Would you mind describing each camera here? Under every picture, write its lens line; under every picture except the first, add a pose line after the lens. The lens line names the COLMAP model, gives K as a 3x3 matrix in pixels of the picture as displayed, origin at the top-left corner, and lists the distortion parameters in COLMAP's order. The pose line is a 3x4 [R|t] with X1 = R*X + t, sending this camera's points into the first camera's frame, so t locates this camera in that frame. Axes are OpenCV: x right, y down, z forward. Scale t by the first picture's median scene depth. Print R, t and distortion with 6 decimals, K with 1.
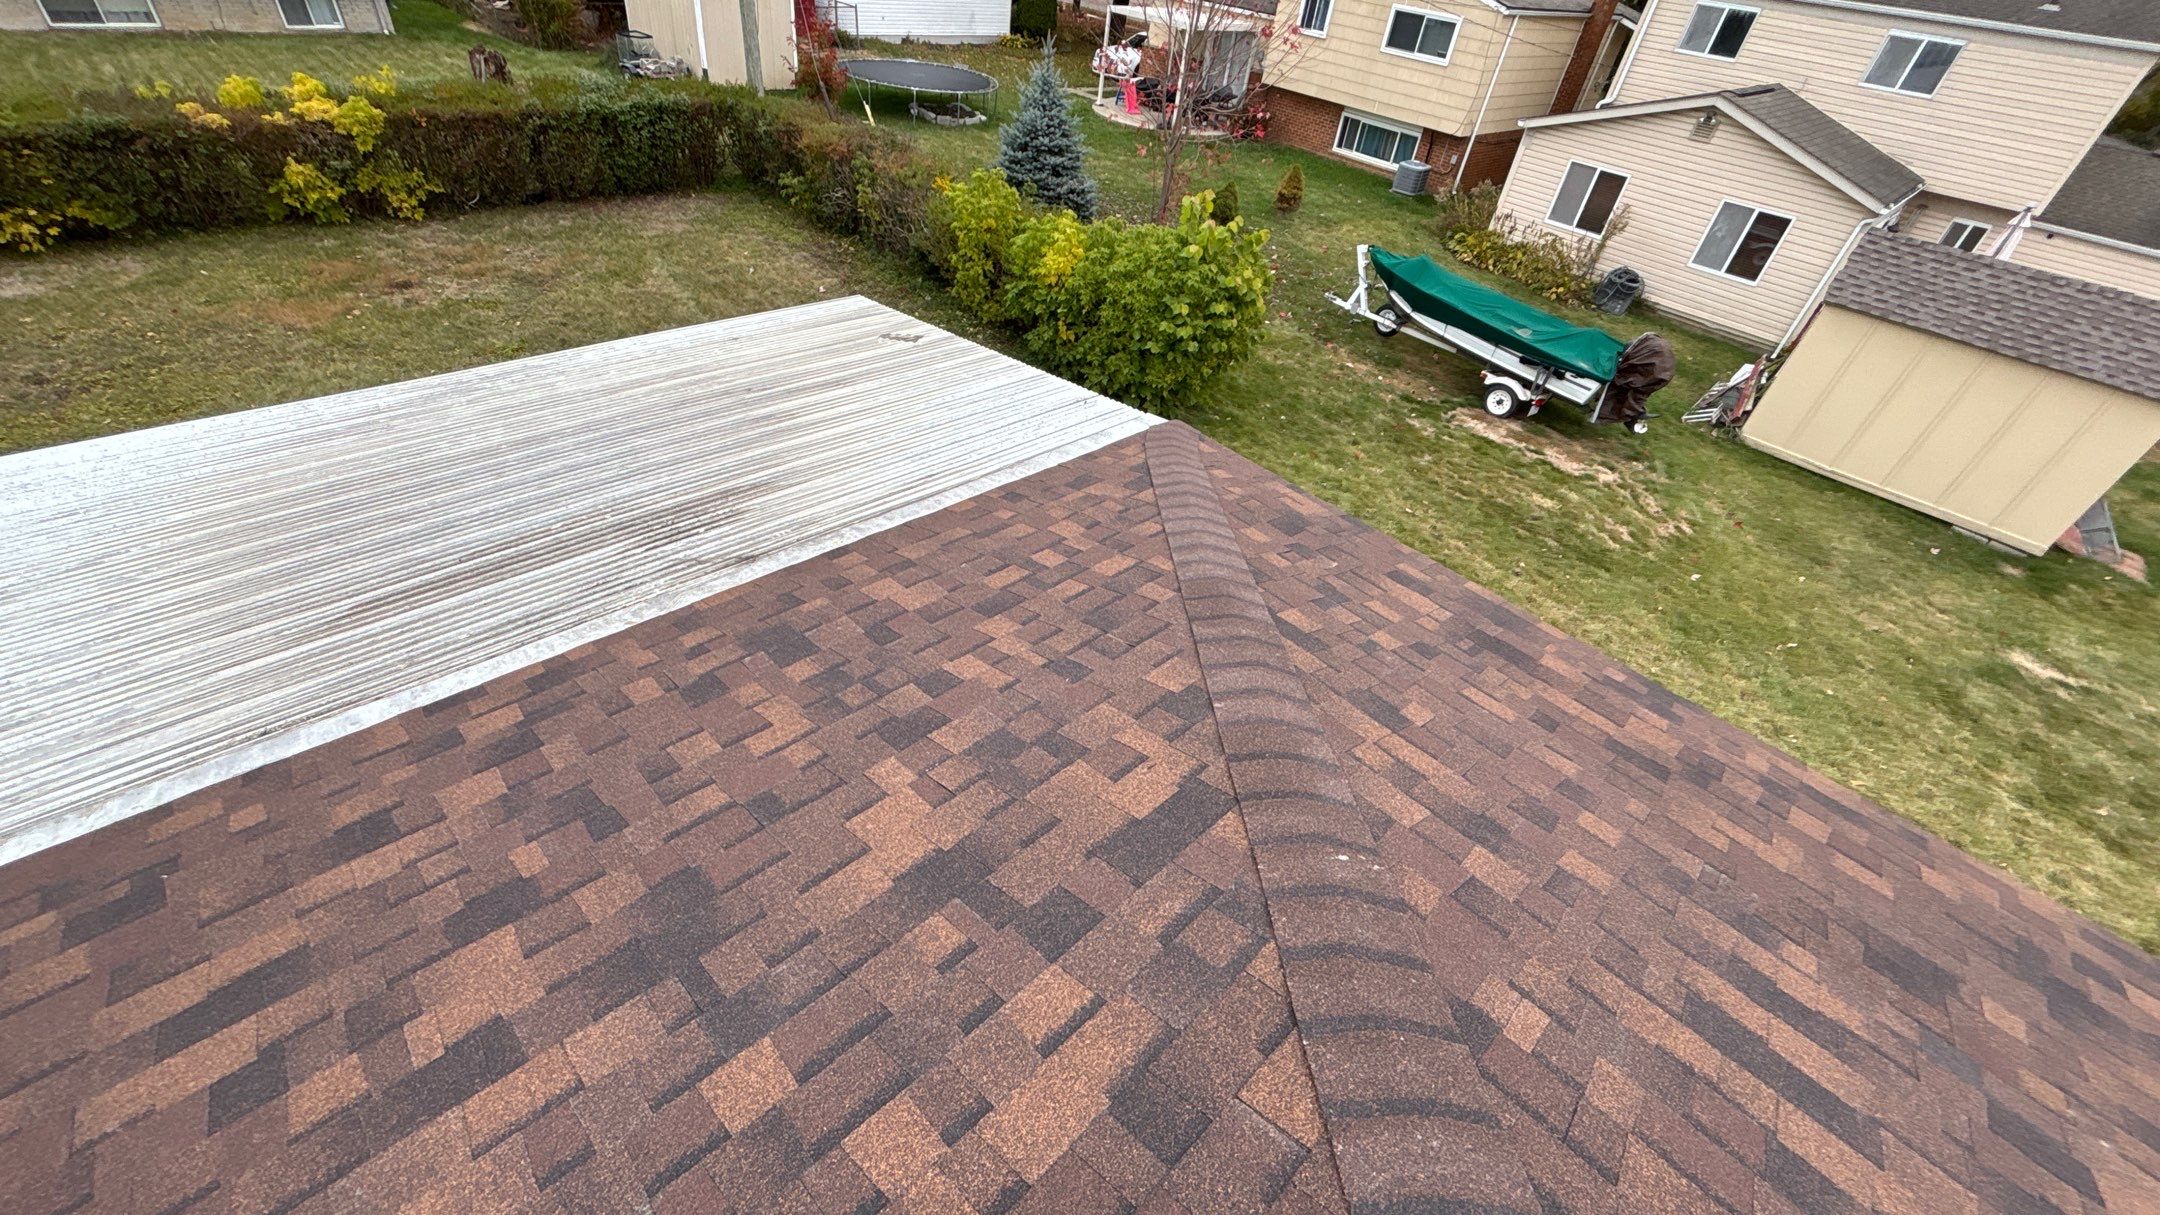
lens RADIAL K [[865.7, 0, 1072.3], [0, 865.7, 608.9], [0, 0, 1]] dist [-0.000805, -0.000187]
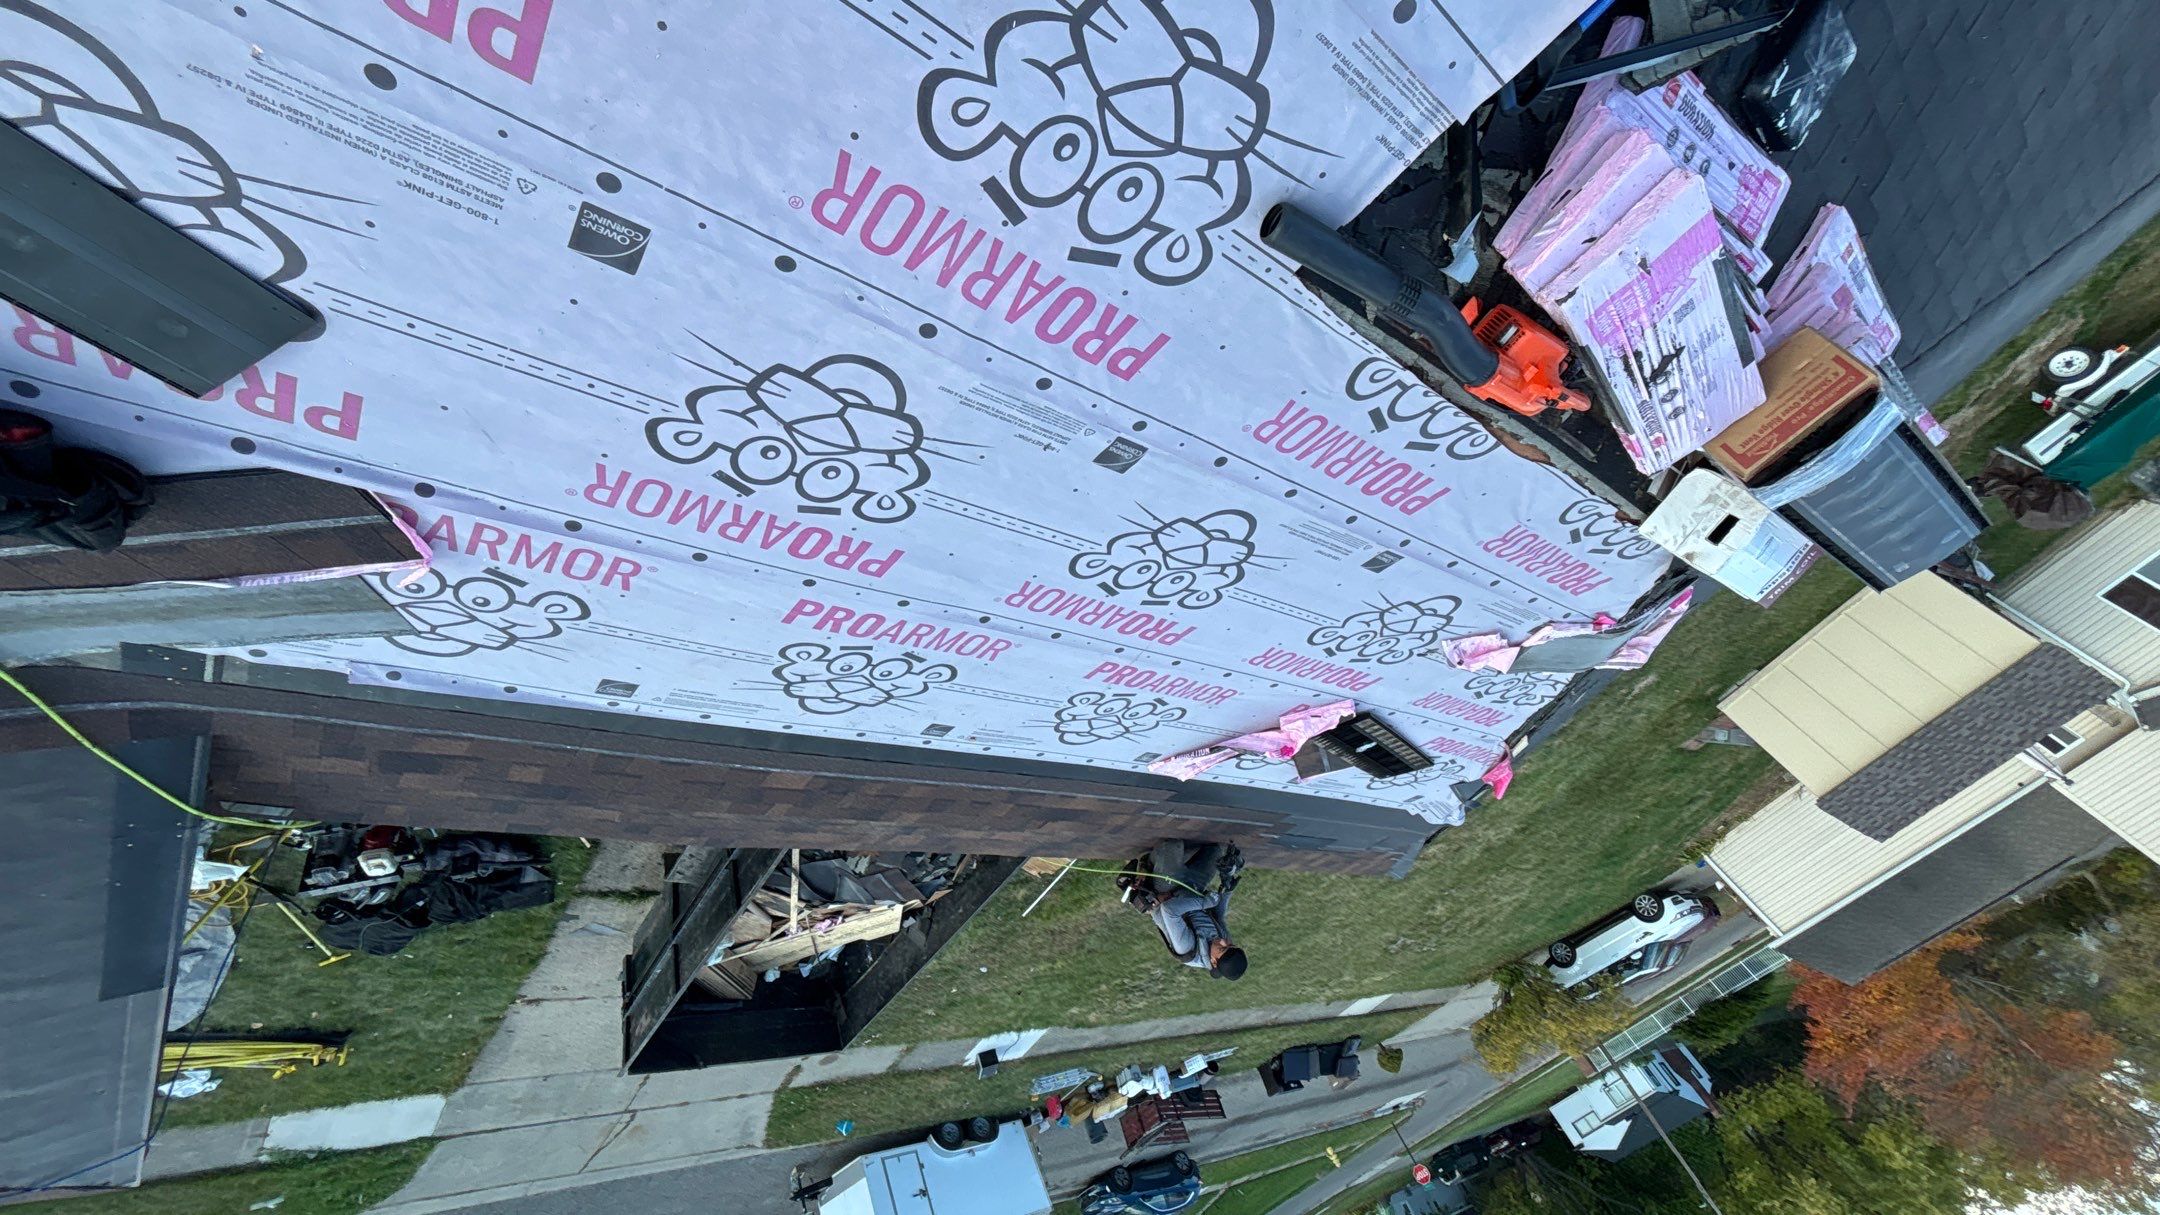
lens RADIAL K [[865.7, 0, 1072.3], [0, 865.7, 608.9], [0, 0, 1]] dist [-0.000805, -0.000187]
pose [[0.230983, 0.719586, 0.654861, -0.121345], [-0.828938, -0.206855, 0.519685, 0.080248], [0.509419, -0.662878, 0.548713, -0.150921]]
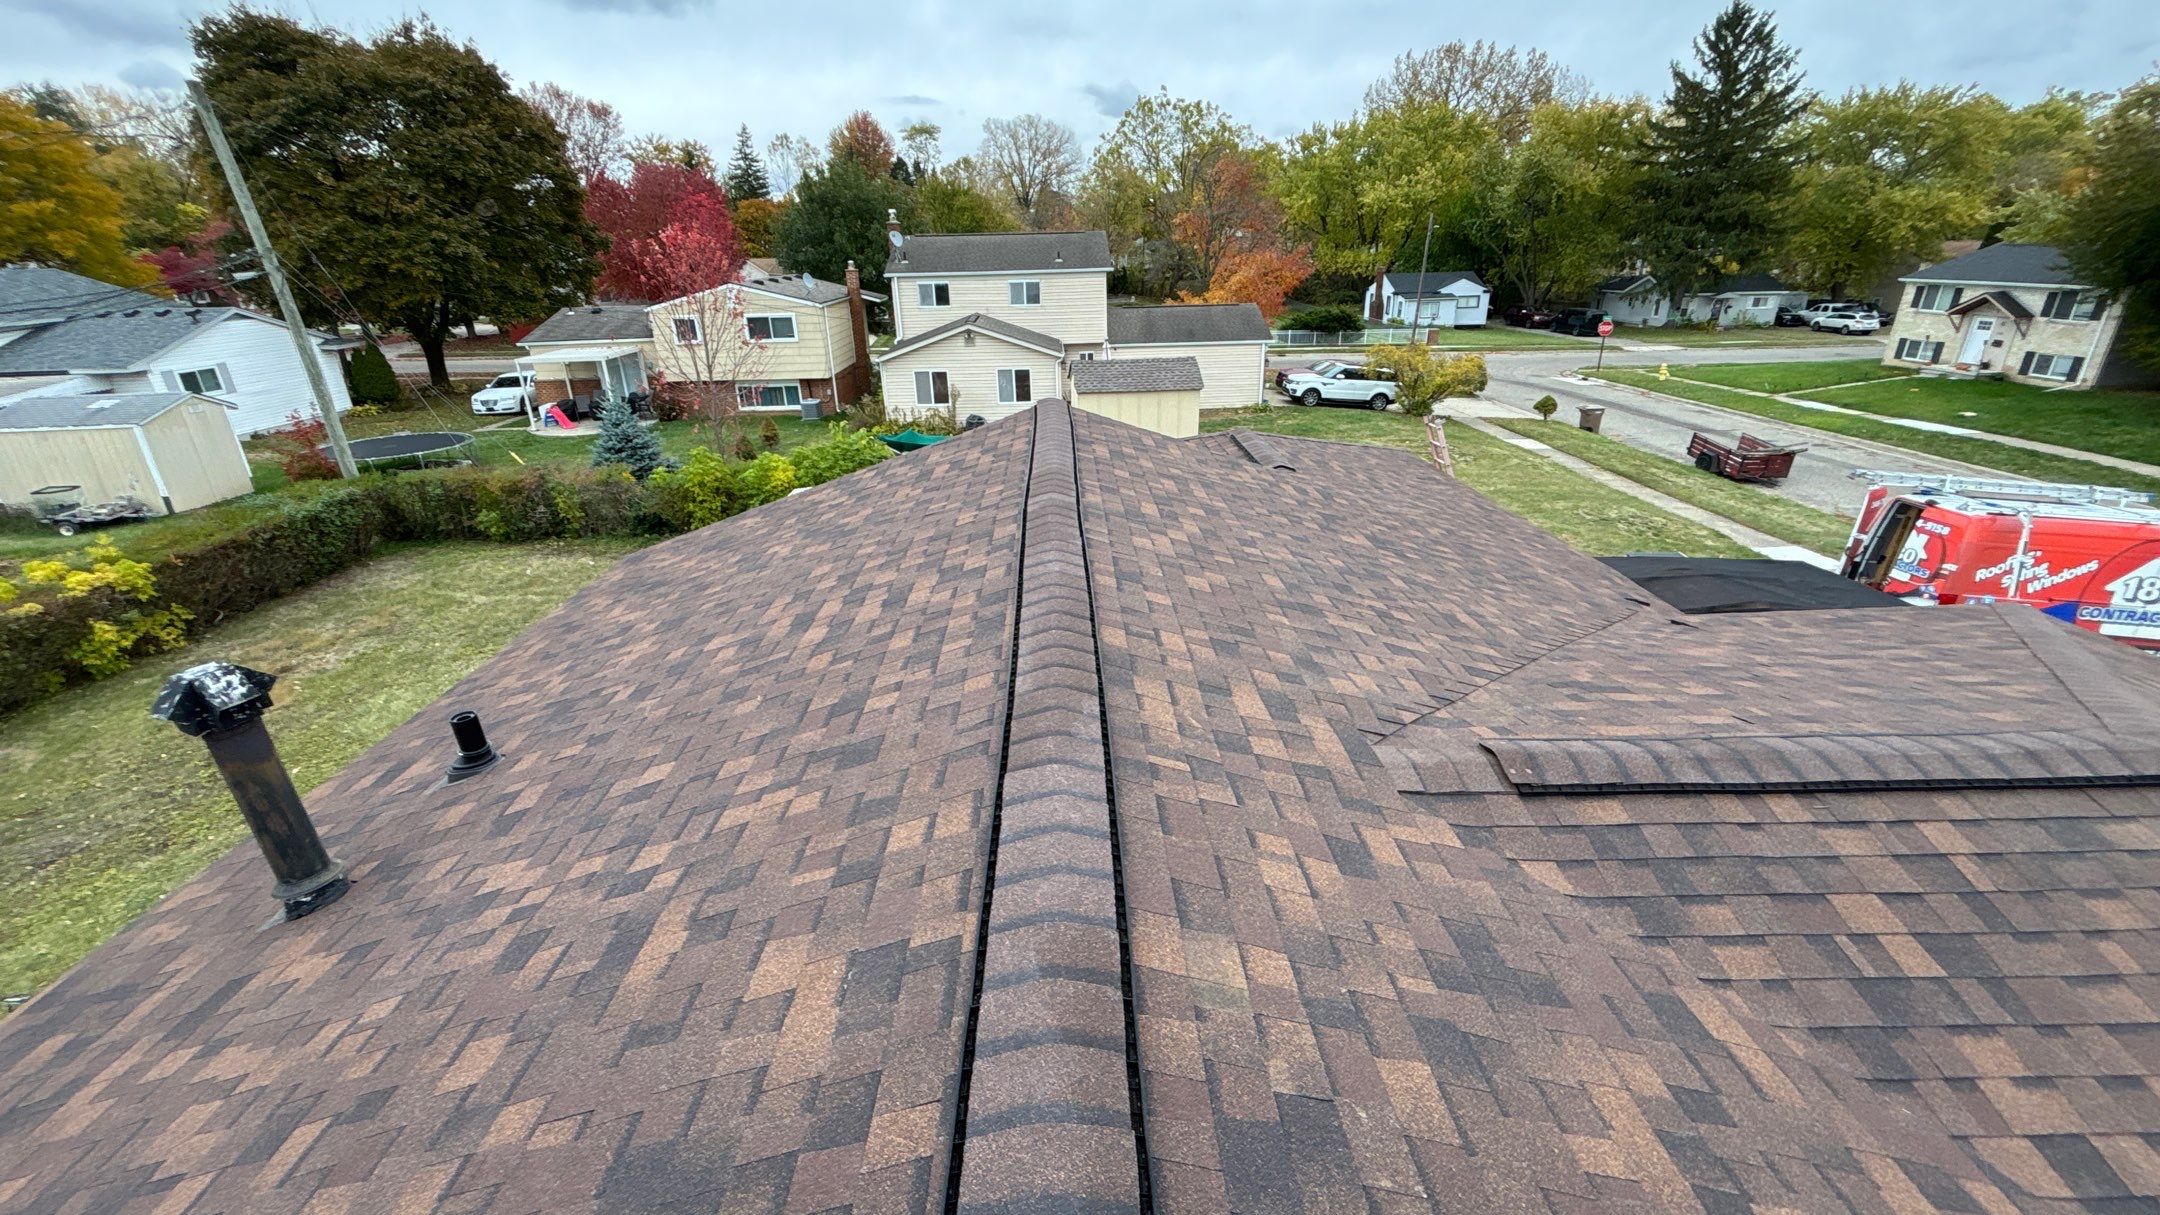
lens RADIAL K [[863.0, 0, 1083.9], [0, 863.0, 609.2], [0, 0, 1]] dist [0.002906, 0.000241]
pose [[0.660455, -0.404117, 0.632841, -0.527403], [0.548230, 0.835434, -0.038664, 0.144208], [-0.513072, 0.372478, 0.773316, -0.362925]]
